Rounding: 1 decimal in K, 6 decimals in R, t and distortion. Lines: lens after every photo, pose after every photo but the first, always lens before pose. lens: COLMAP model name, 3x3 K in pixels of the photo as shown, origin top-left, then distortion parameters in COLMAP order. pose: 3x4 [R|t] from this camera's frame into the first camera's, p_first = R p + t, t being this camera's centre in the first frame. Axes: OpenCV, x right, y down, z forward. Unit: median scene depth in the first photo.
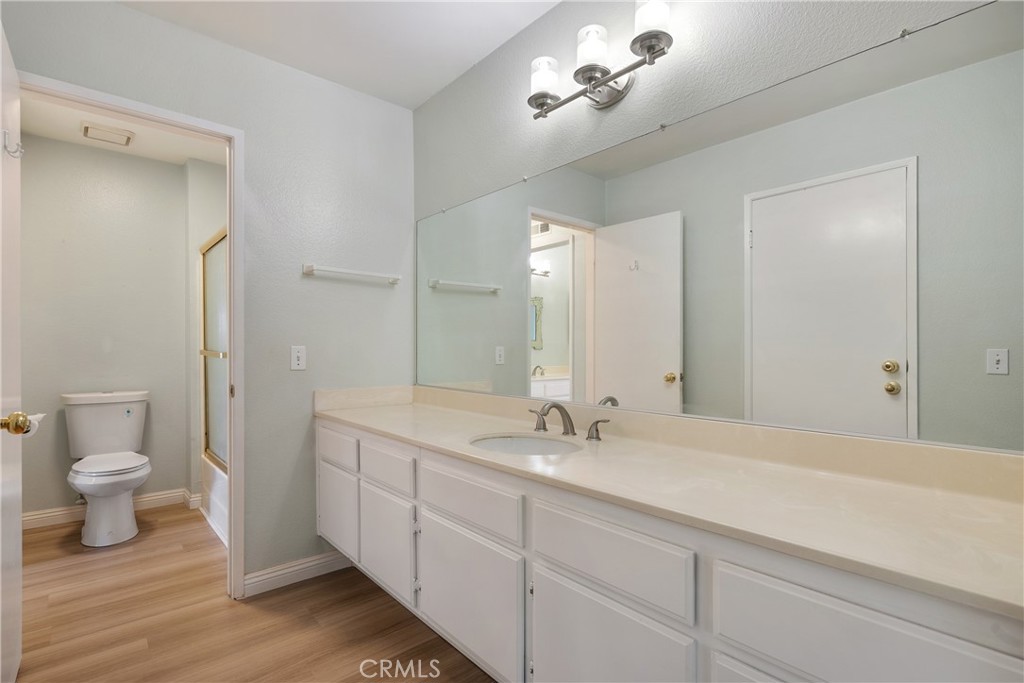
lens RADIAL K [[514.0, 0, 512.0], [0, 514.0, 341.5], [0, 0, 1]] dist [0.015029, 0.000829]
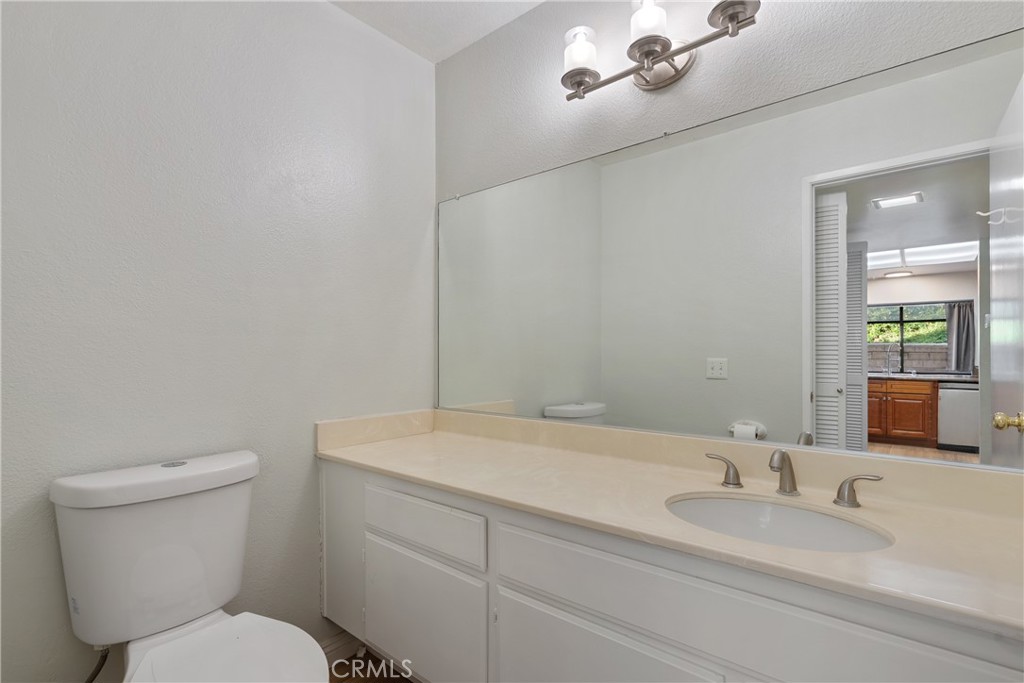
lens RADIAL K [[461.2, 0, 512.0], [0, 461.2, 341.5], [0, 0, 1]] dist [0.049621, 0.000175]
pose [[0.979448, 0.012481, 0.201309, -0.218375], [-0.007477, 0.999644, -0.025598, -0.000756], [-0.201557, 0.023567, 0.979193, 0.269710]]
